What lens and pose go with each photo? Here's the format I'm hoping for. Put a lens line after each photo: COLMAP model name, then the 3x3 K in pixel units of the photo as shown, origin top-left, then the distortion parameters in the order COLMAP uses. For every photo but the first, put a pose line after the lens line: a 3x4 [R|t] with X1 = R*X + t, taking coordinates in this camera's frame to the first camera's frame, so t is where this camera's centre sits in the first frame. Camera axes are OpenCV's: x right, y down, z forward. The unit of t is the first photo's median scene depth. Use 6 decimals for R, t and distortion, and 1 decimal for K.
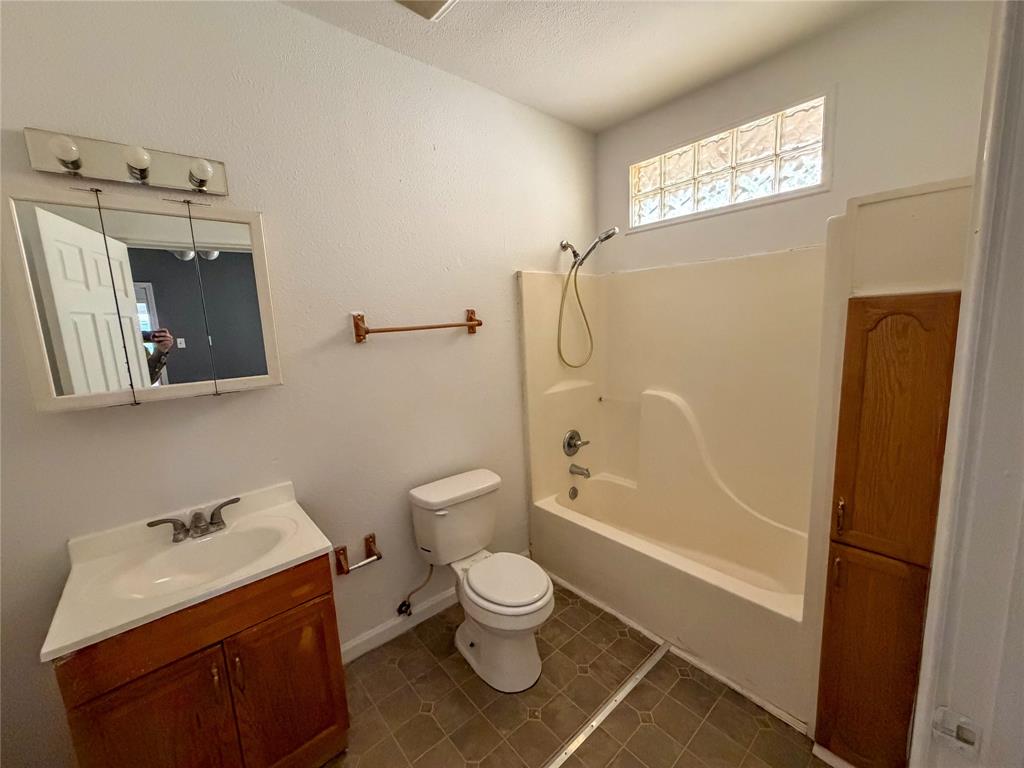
lens RADIAL K [[409.0, 0, 517.8], [0, 409.0, 383.3], [0, 0, 1]] dist [-0.003323, 0.000968]
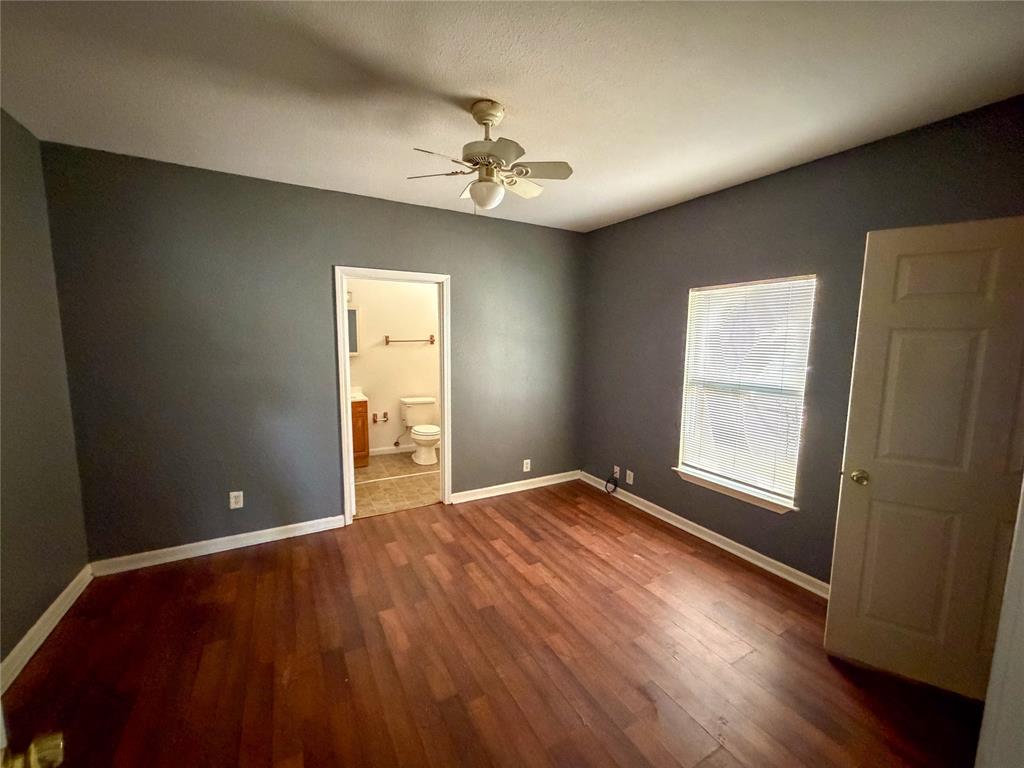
lens RADIAL K [[409.0, 0, 514.8], [0, 409.0, 381.8], [0, 0, 1]] dist [-0.003323, 0.000968]
pose [[0.975588, 0.075548, -0.206205, 1.017305], [-0.082299, 0.996310, -0.024349, 0.144830], [0.203604, 0.040725, 0.978206, -1.509126]]
